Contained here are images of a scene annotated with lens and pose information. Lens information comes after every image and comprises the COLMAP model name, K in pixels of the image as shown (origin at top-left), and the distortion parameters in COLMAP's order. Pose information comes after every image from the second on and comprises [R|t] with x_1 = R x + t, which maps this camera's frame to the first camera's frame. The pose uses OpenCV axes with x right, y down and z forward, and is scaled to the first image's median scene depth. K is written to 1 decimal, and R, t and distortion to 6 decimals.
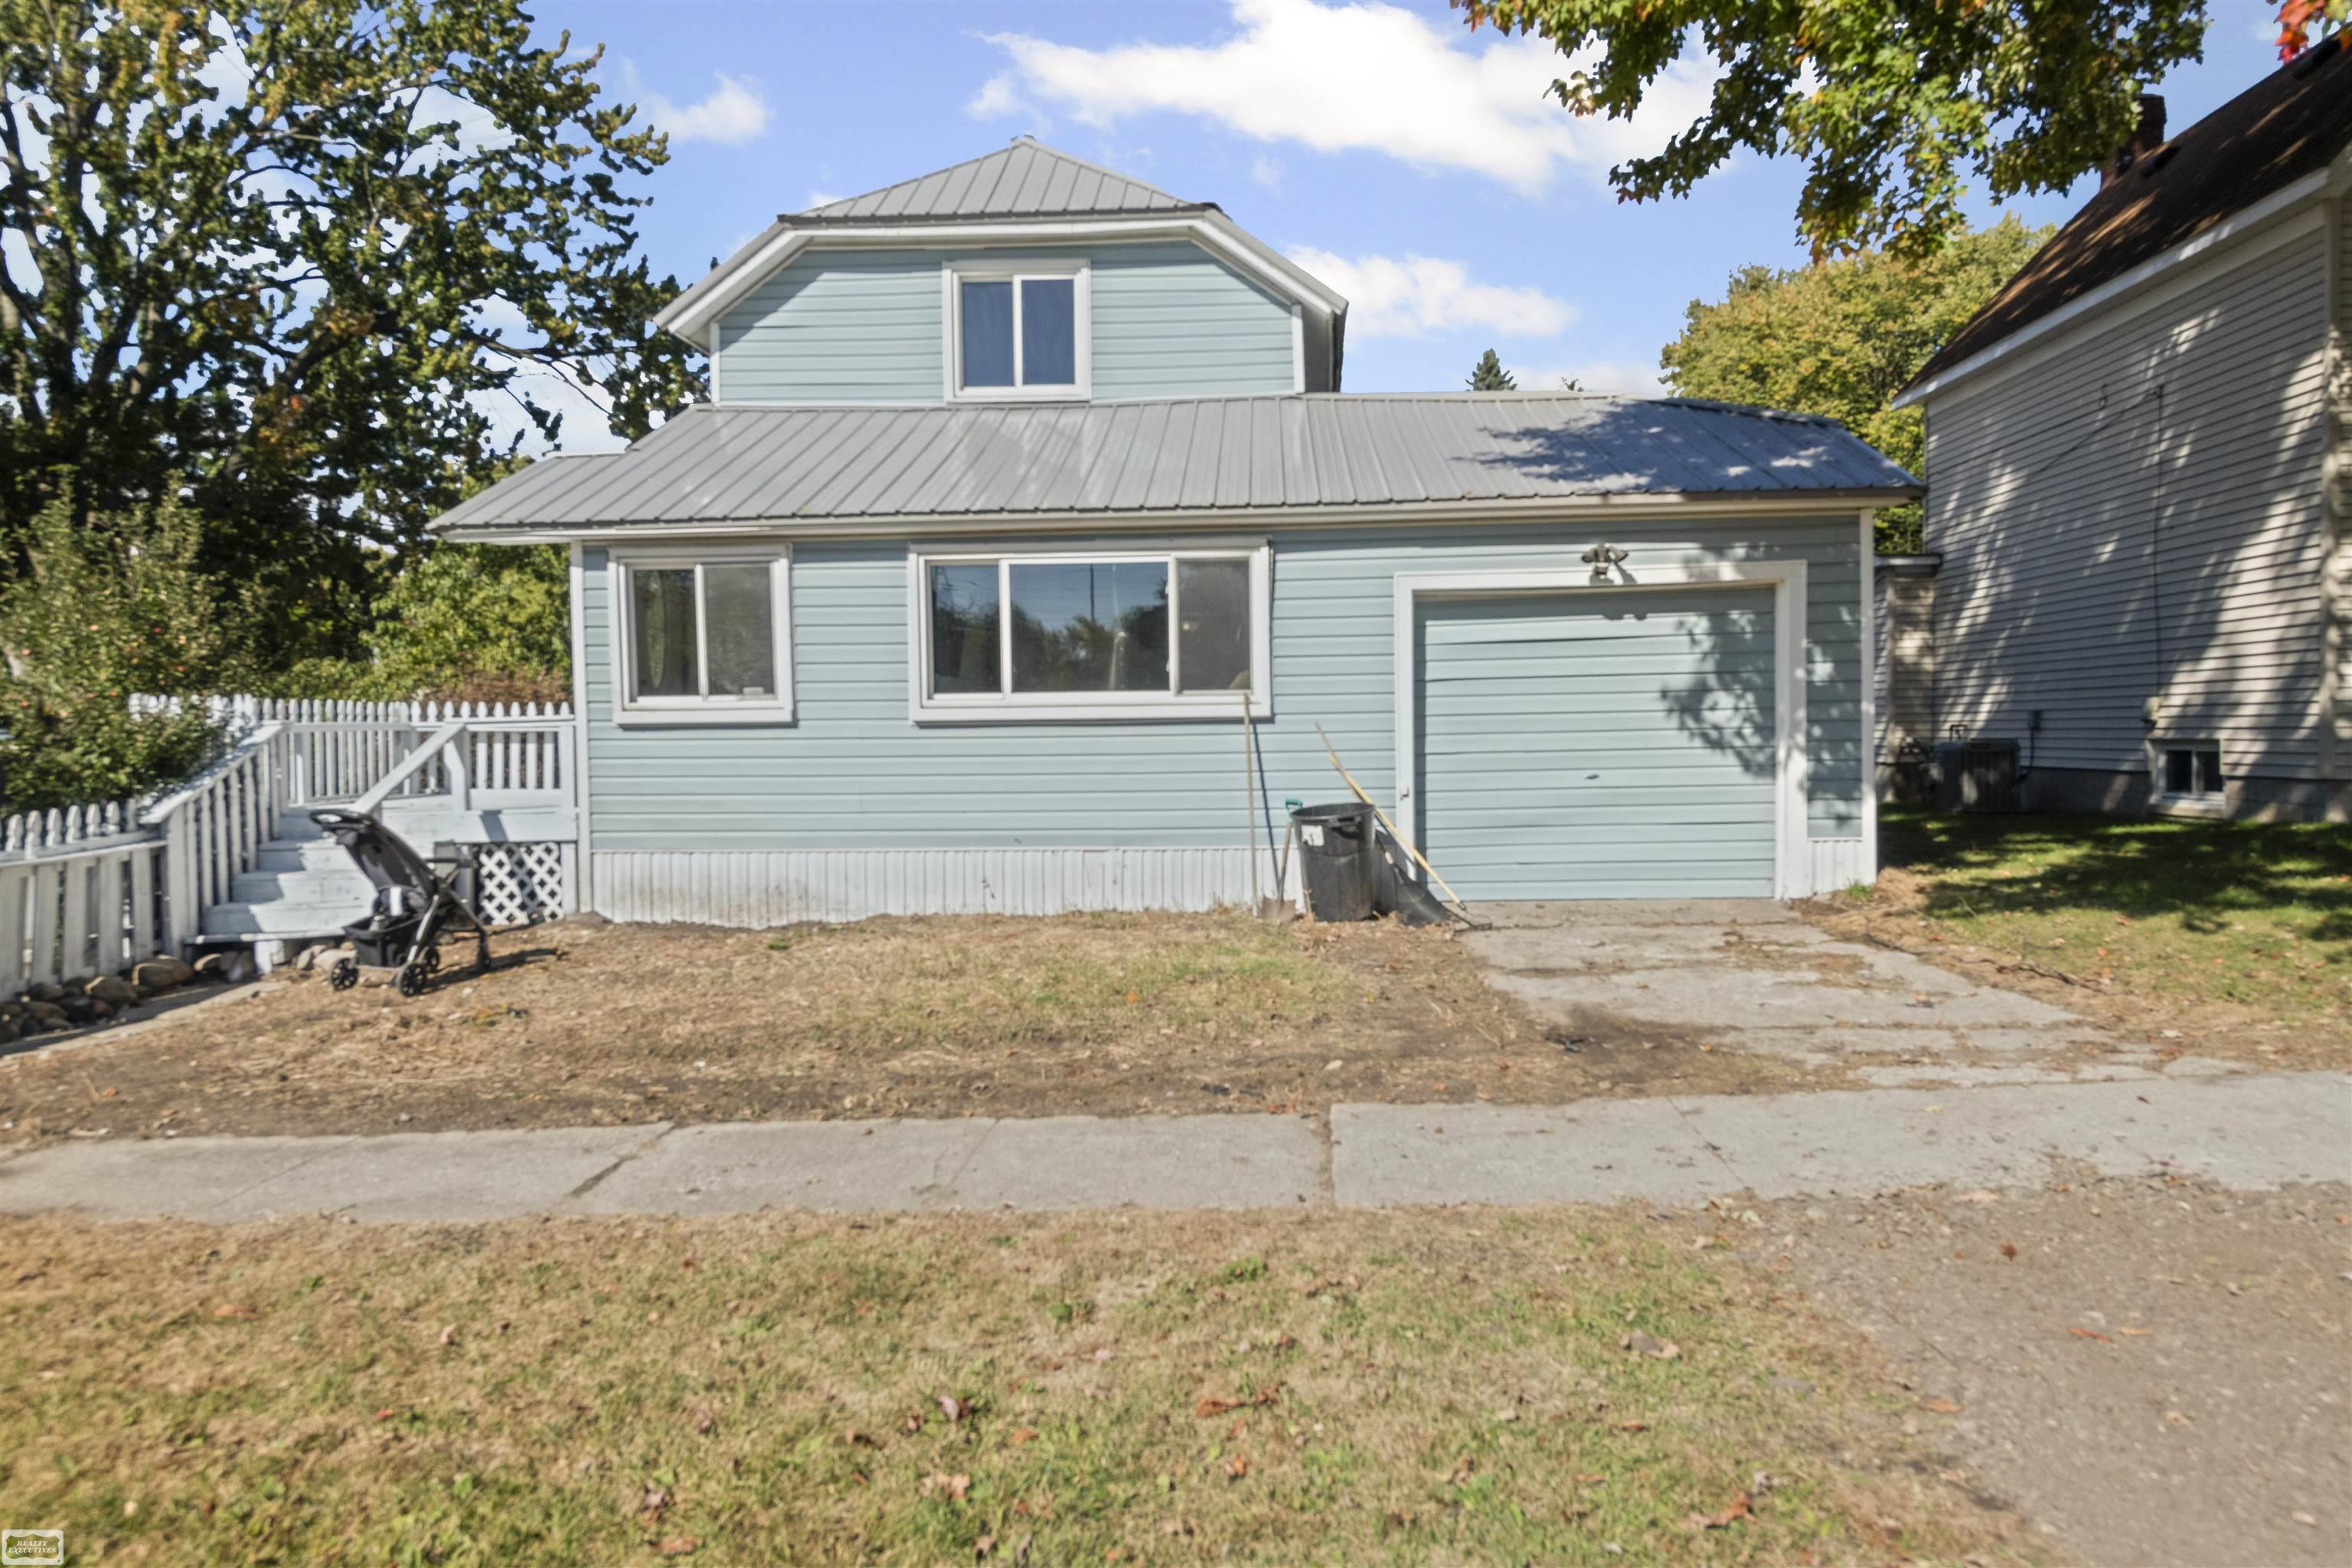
lens RADIAL K [[1517.2, 0, 1177.6], [0, 1517.2, 716.5], [0, 0, 1]] dist [0.027800, 0.000675]
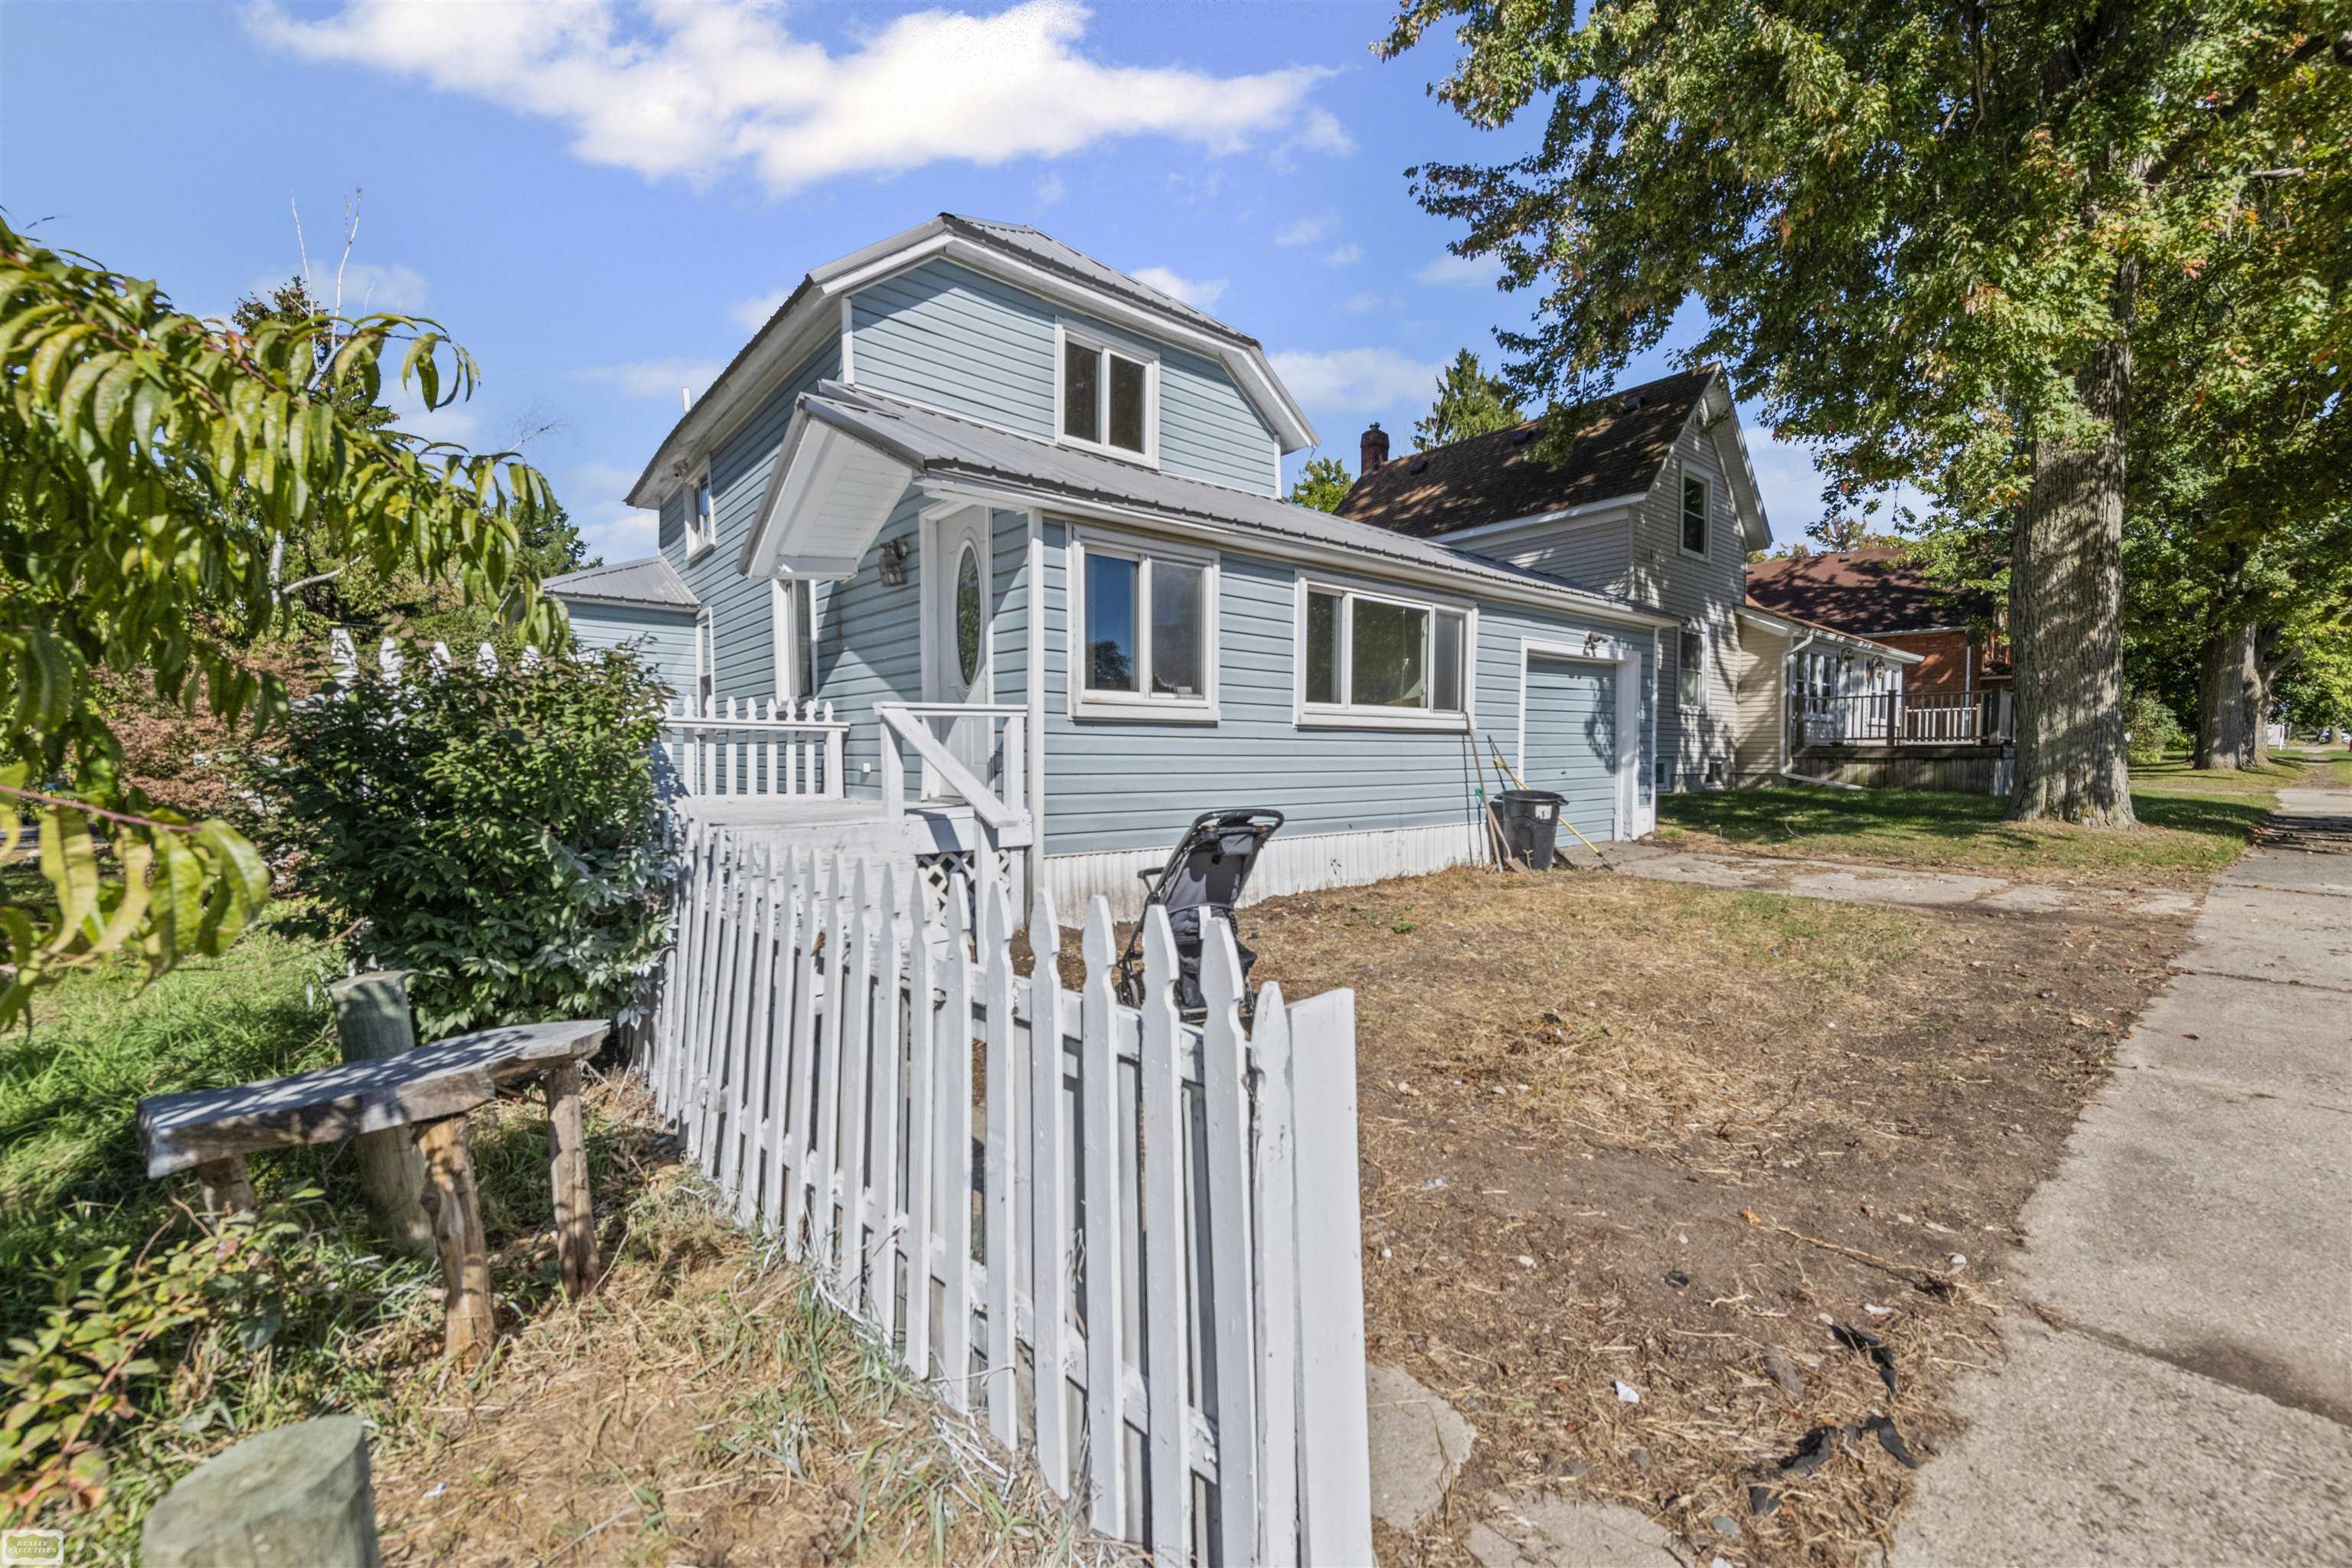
lens RADIAL K [[927.1, 0, 1176.0], [0, 927.1, 784.0], [0, 0, 1]] dist [0.015939, -0.000460]
pose [[0.719085, -0.011562, 0.694826, -0.715061], [-0.014254, 0.999406, 0.031382, 0.026473], [-0.694776, -0.032470, 0.718493, 0.551297]]
